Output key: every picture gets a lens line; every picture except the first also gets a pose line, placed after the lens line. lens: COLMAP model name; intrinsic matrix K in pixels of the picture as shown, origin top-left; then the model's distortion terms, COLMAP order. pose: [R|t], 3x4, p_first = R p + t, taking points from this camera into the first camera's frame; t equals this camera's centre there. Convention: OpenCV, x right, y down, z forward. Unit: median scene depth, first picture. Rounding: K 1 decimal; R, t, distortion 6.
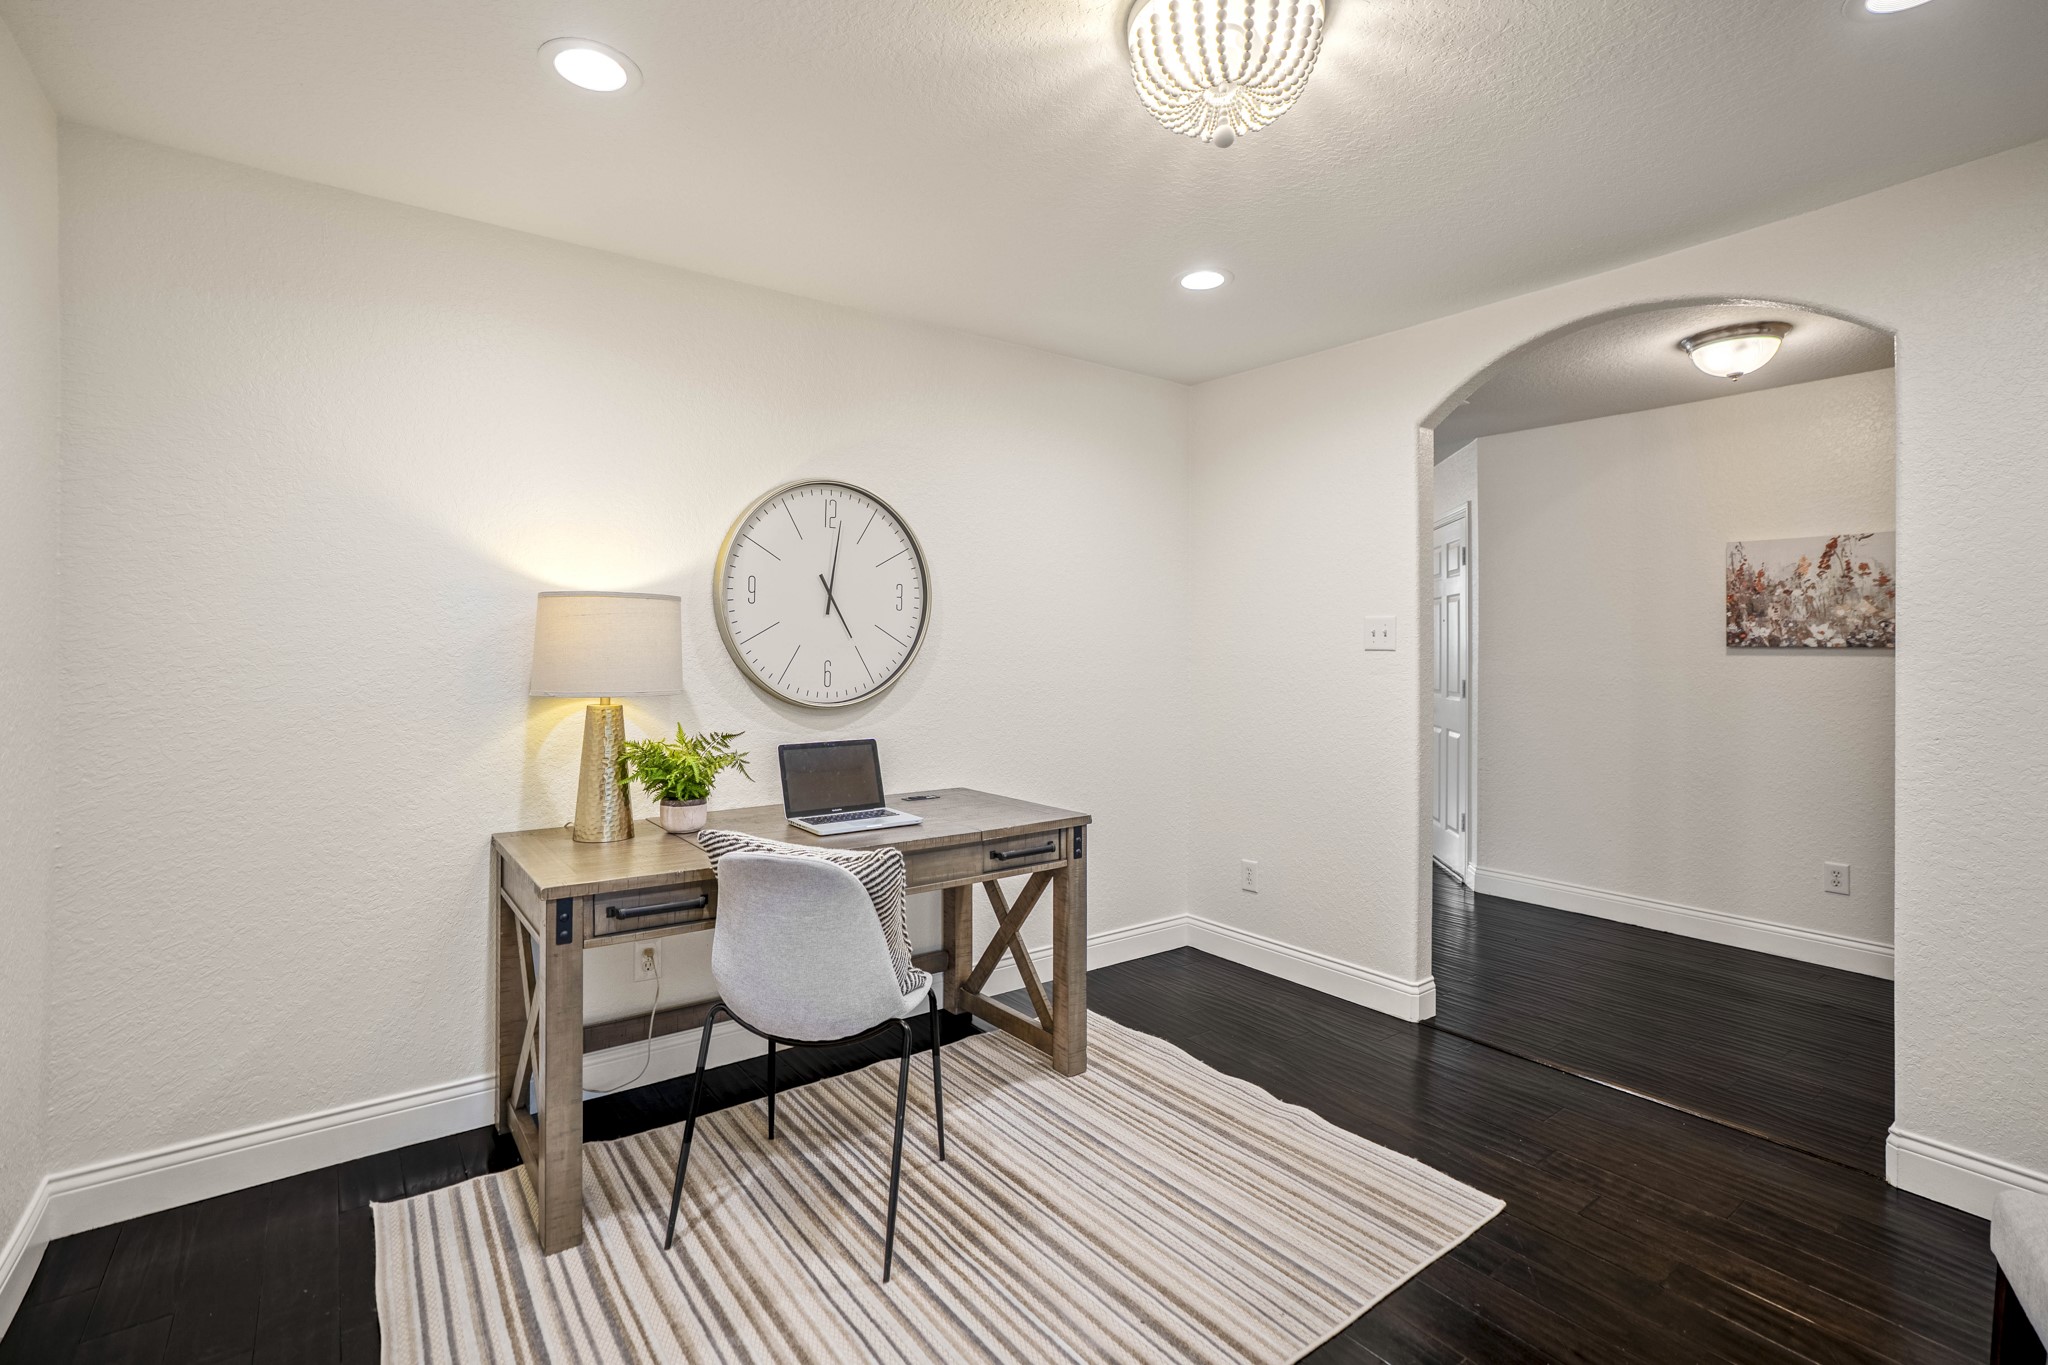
lens RADIAL K [[958.2, 0, 1024.7], [0, 958.2, 698.5], [0, 0, 1]] dist [-0.067187, 0.025706]
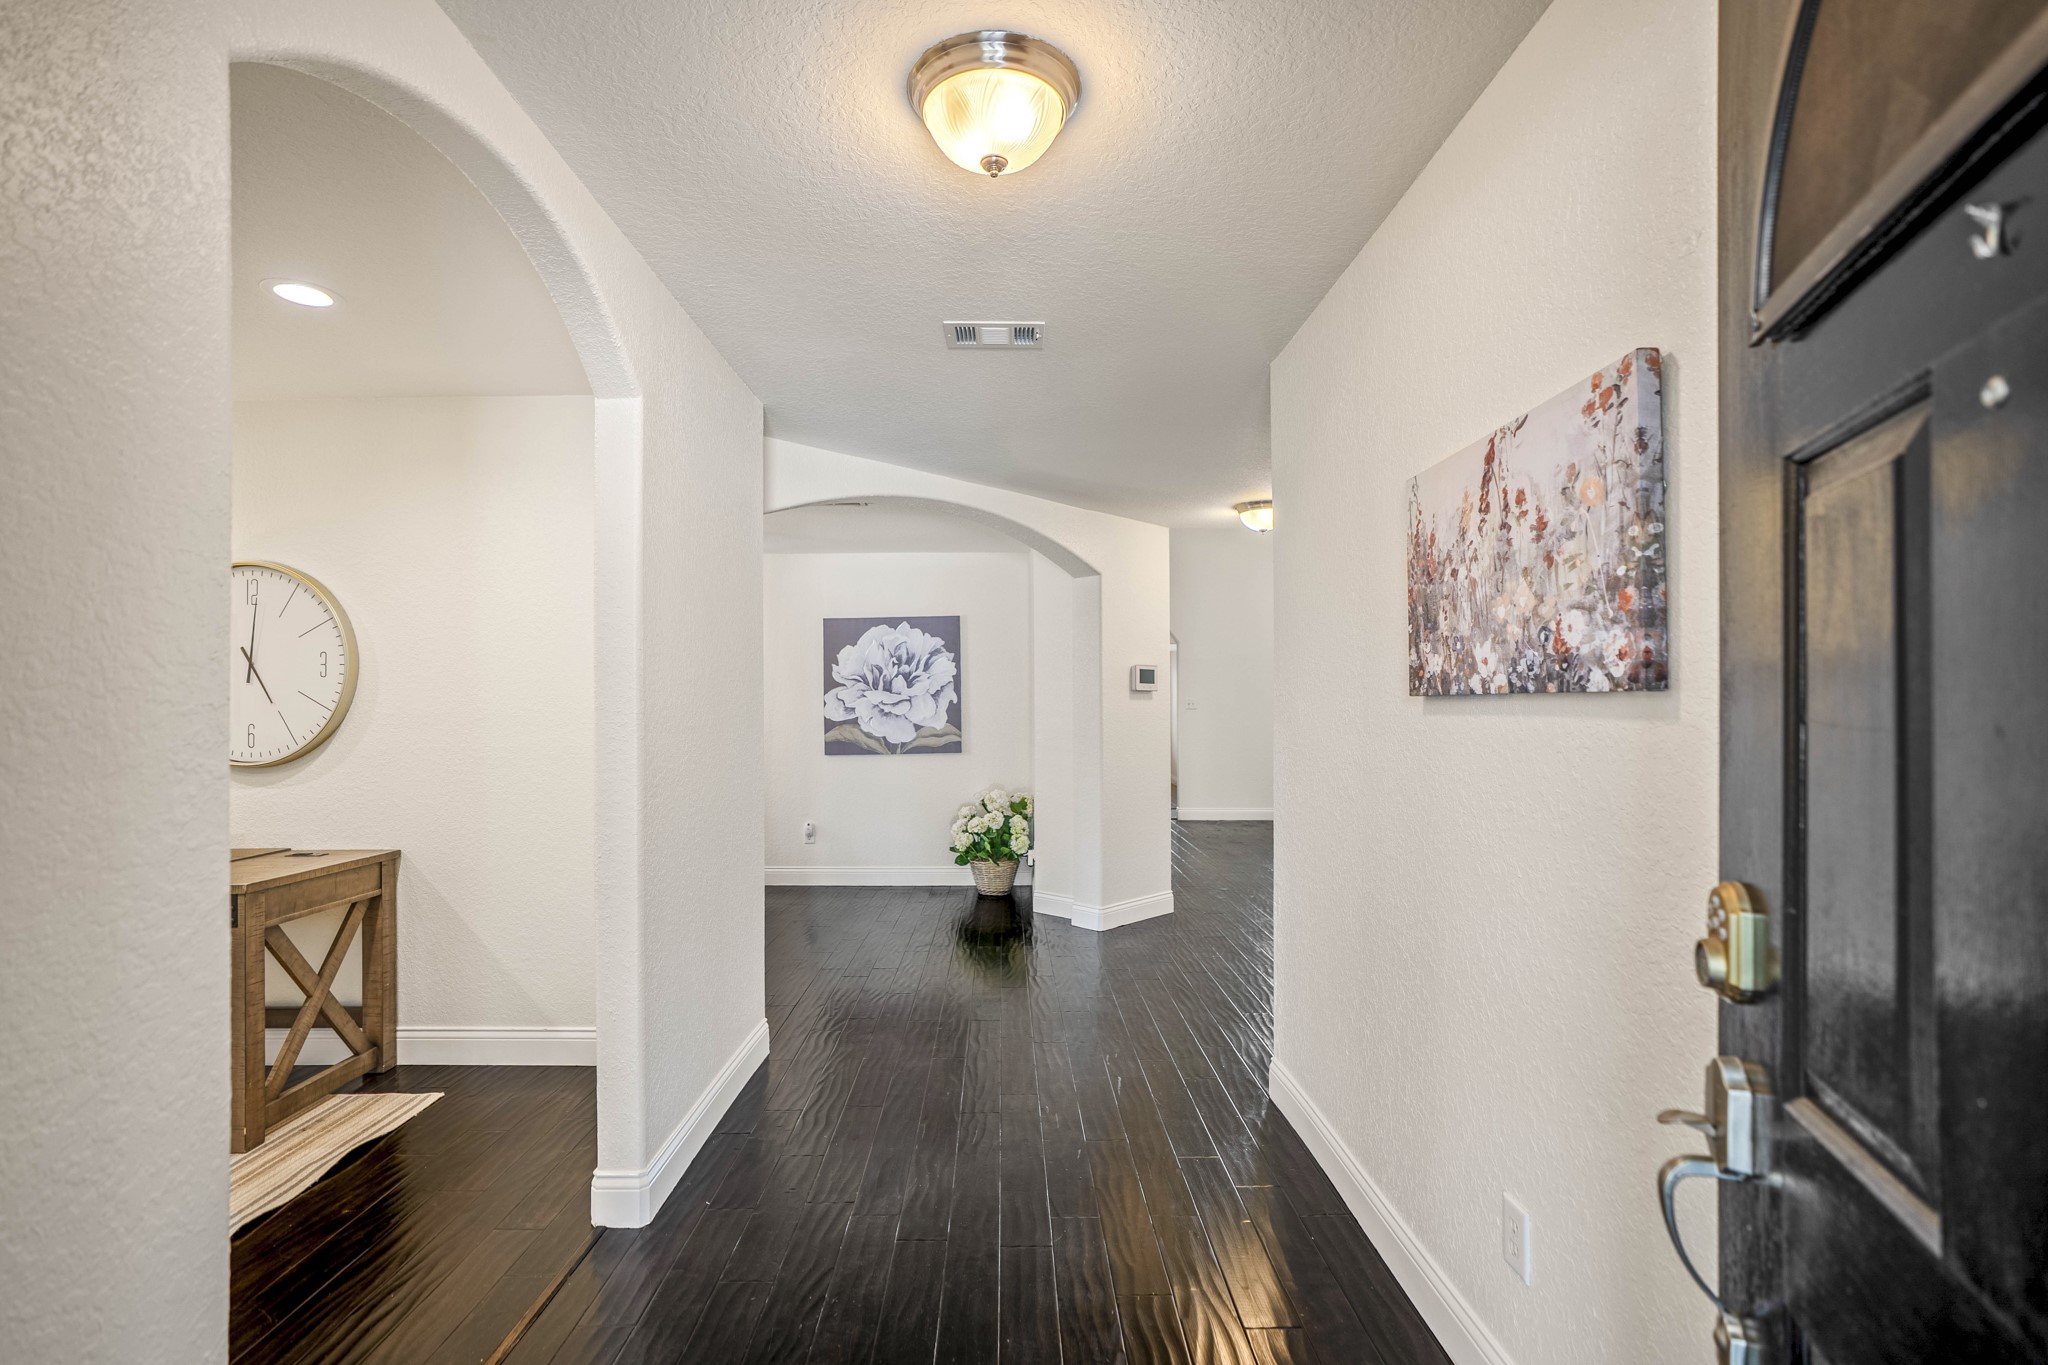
lens RADIAL K [[958.2, 0, 1024.7], [0, 958.2, 698.5], [0, 0, 1]] dist [-0.067187, 0.025706]
pose [[0.818664, -0.012331, -0.574141, 1.093000], [-0.020787, 0.998478, -0.051084, -0.031661], [0.573897, 0.053755, 0.817162, 0.606705]]
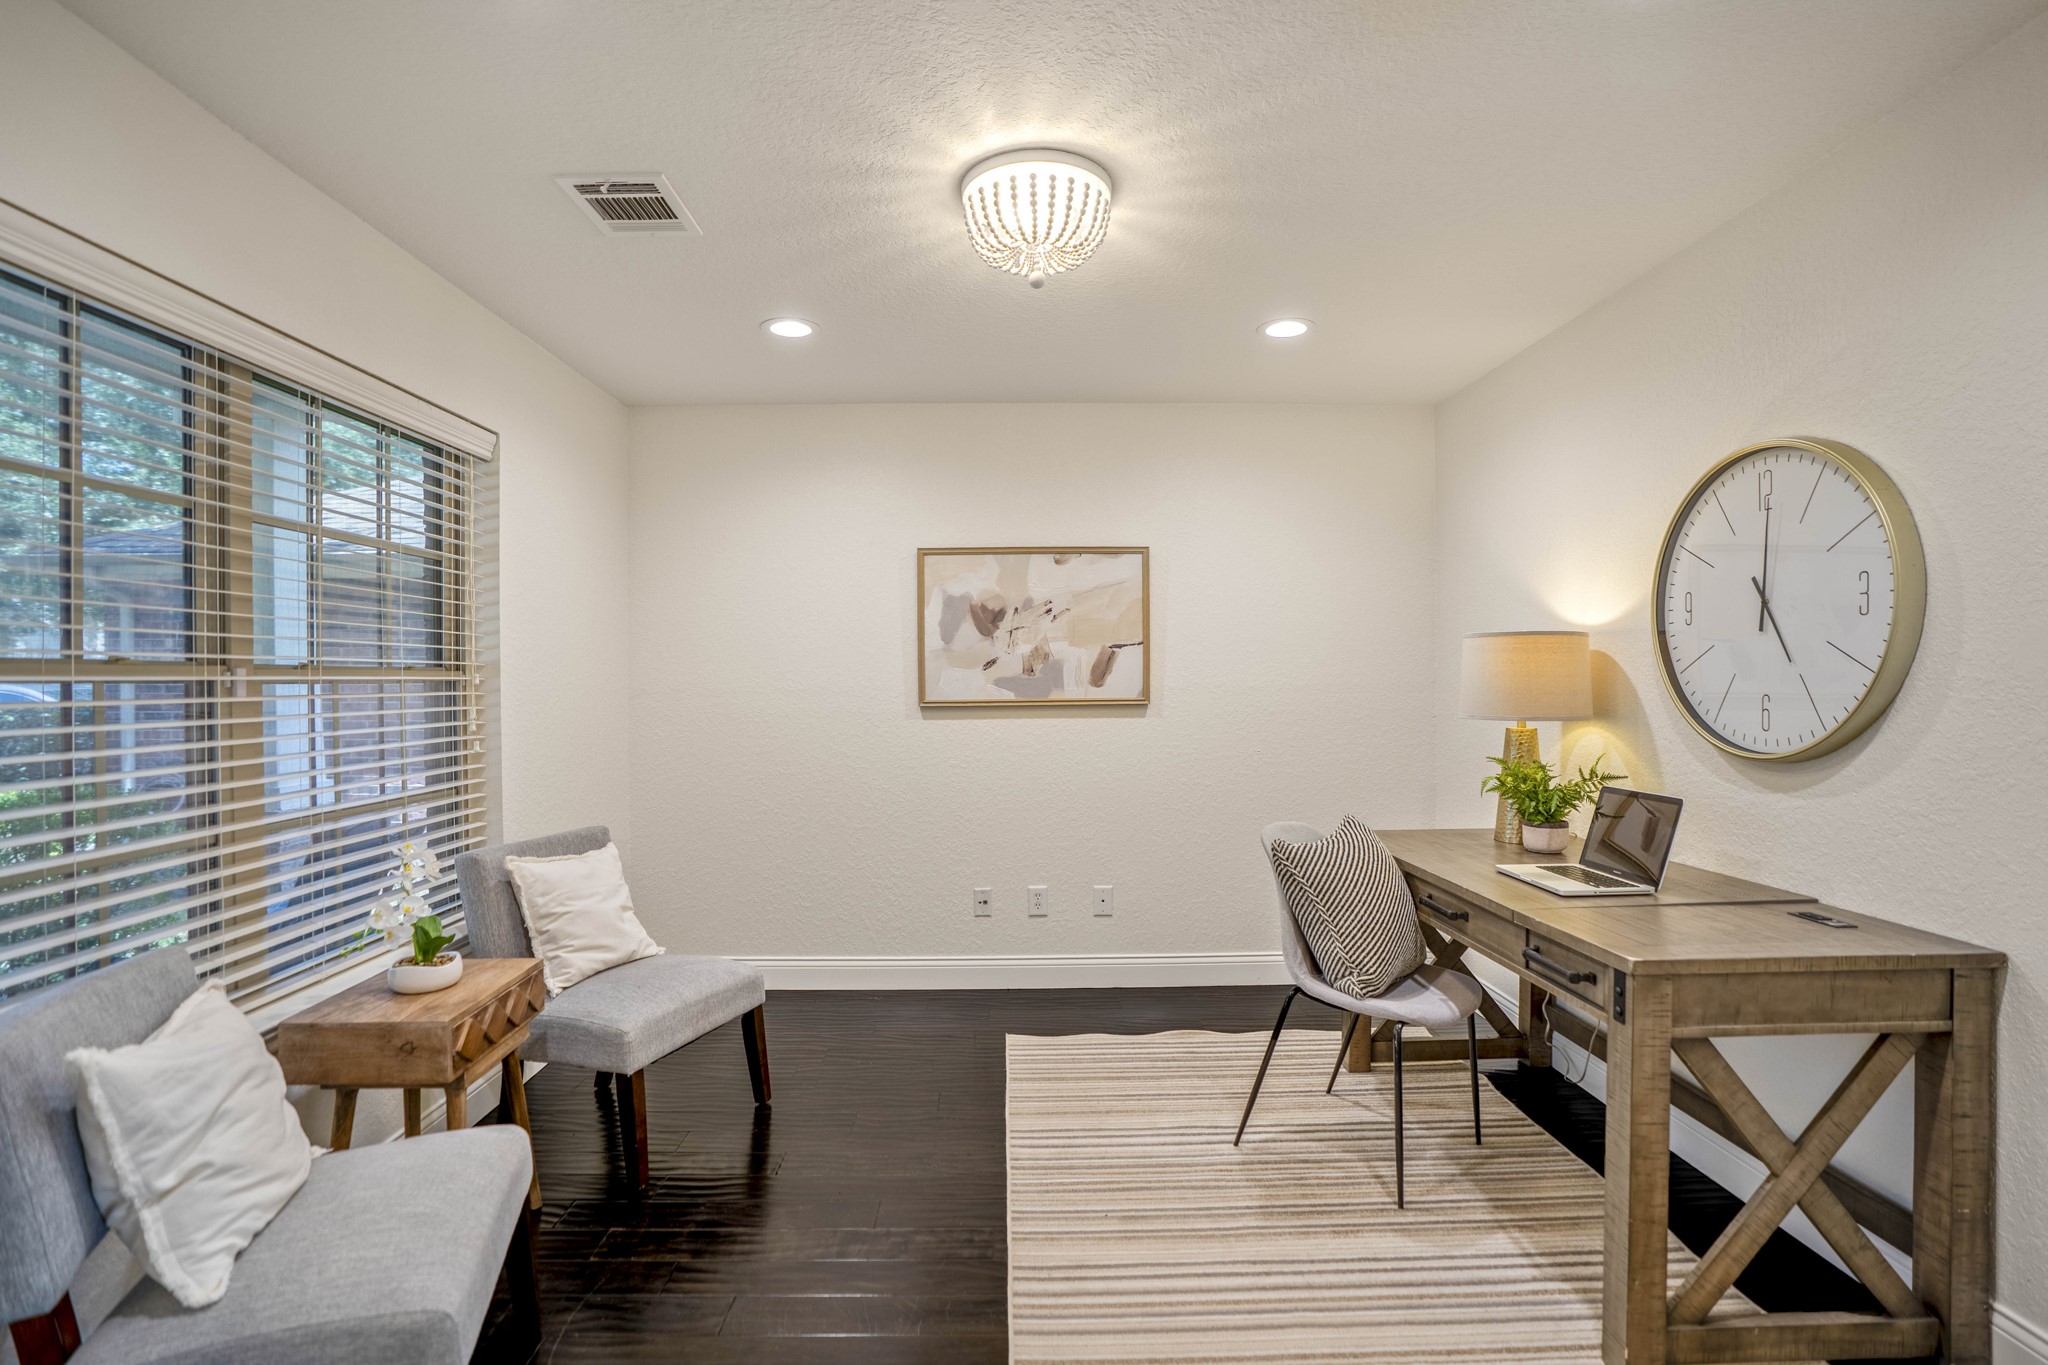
lens RADIAL K [[971.8, 0, 1024.0], [0, 971.8, 682.5], [0, 0, 1]] dist [-0.050478, 0.017190]
pose [[-0.567574, 0.004551, -0.823310, 0.668729], [-0.033654, 0.999021, 0.028722, -0.047599], [0.822634, 0.044010, -0.566865, 0.899711]]
